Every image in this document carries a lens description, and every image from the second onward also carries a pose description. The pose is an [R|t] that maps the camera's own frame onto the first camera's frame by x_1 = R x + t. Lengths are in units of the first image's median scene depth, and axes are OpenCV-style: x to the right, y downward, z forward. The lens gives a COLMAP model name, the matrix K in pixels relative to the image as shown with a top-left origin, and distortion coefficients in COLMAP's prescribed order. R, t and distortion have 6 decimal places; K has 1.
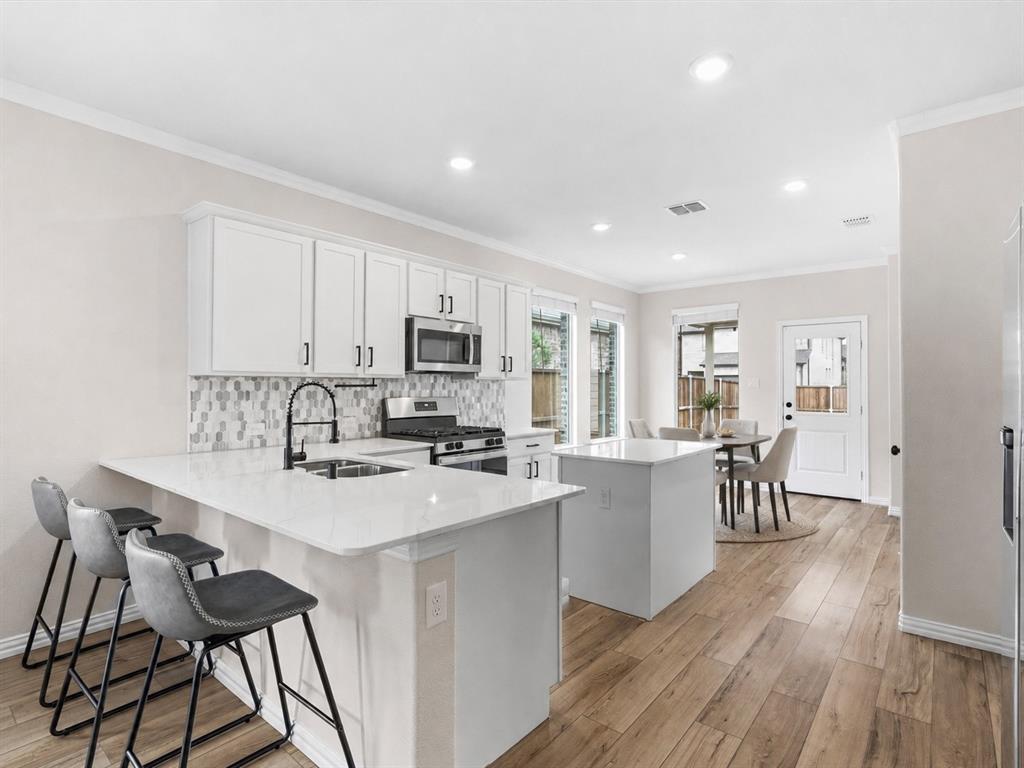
lens RADIAL K [[528.2, 0, 512.0], [0, 528.2, 384.0], [0, 0, 1]] dist [-0.001653, 0.000169]
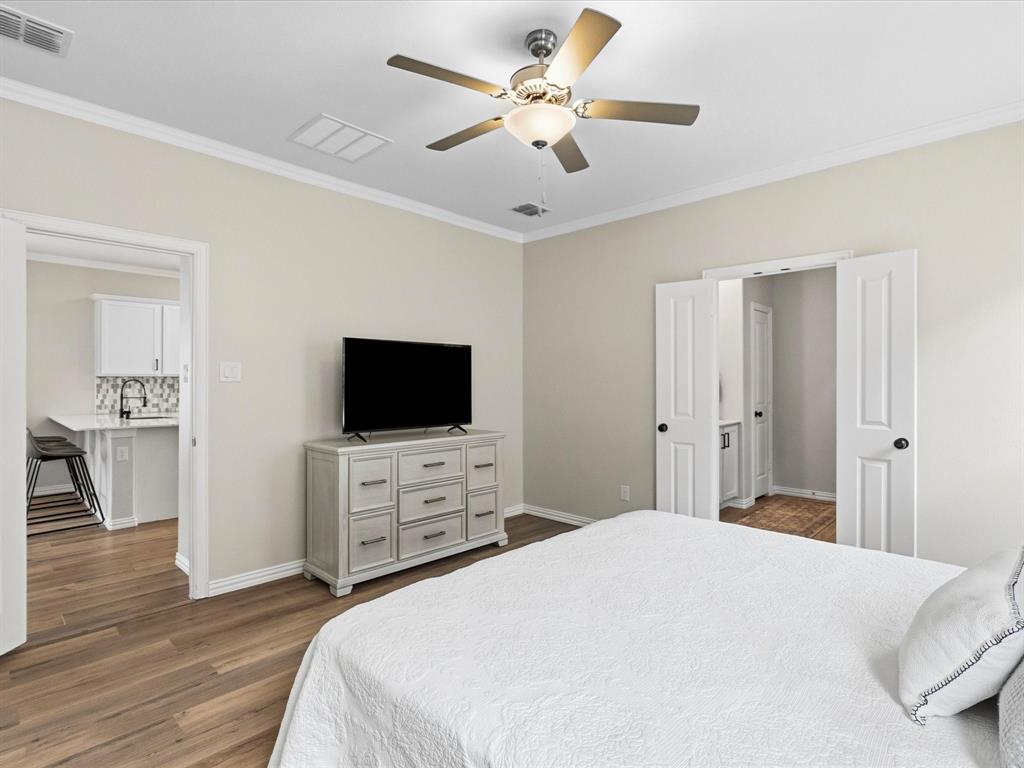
lens RADIAL K [[521.0, 0, 522.1], [0, 521.0, 380.5], [0, 0, 1]] dist [-0.006824, -0.000228]
pose [[0.998378, -0.002783, -0.056857, 1.055262], [0.002982, 0.999990, 0.003423, -0.001404], [0.056846, -0.003587, 0.998376, -0.834263]]
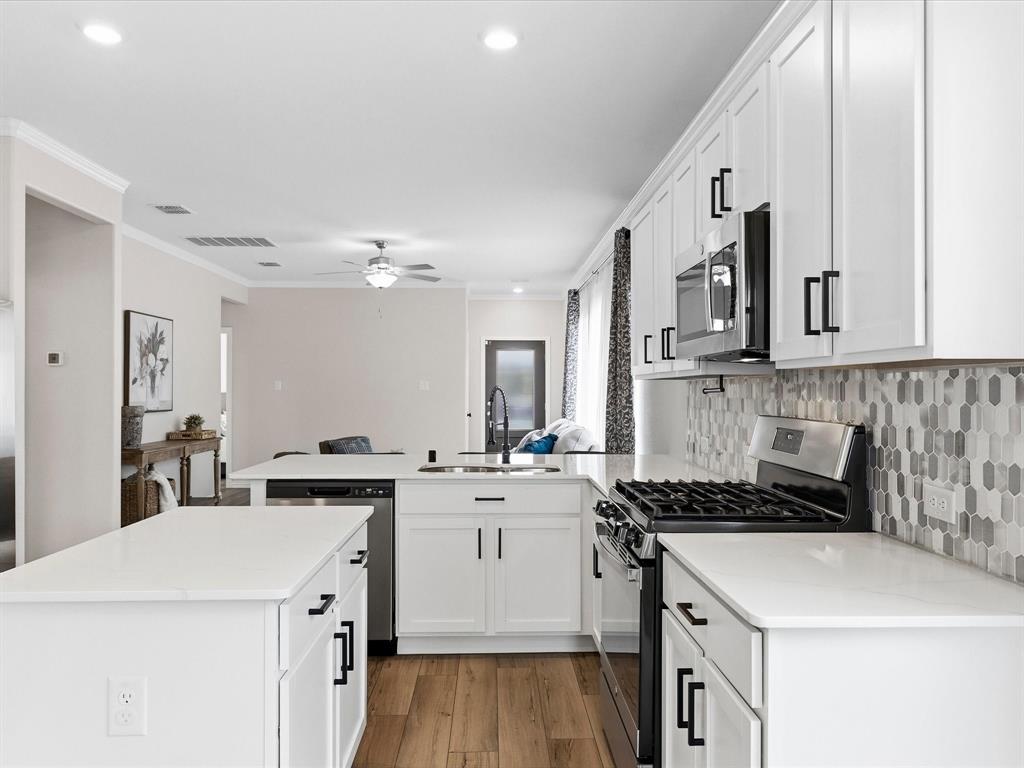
lens RADIAL K [[751.4, 0, 510.7], [0, 751.4, 387.6], [0, 0, 1]] dist [0.002379, 0.005418]
pose [[-0.751235, -0.006607, -0.660002, 0.484717], [-0.001691, 0.999966, -0.008085, 0.008499], [0.660033, -0.004958, -0.751220, 1.666516]]
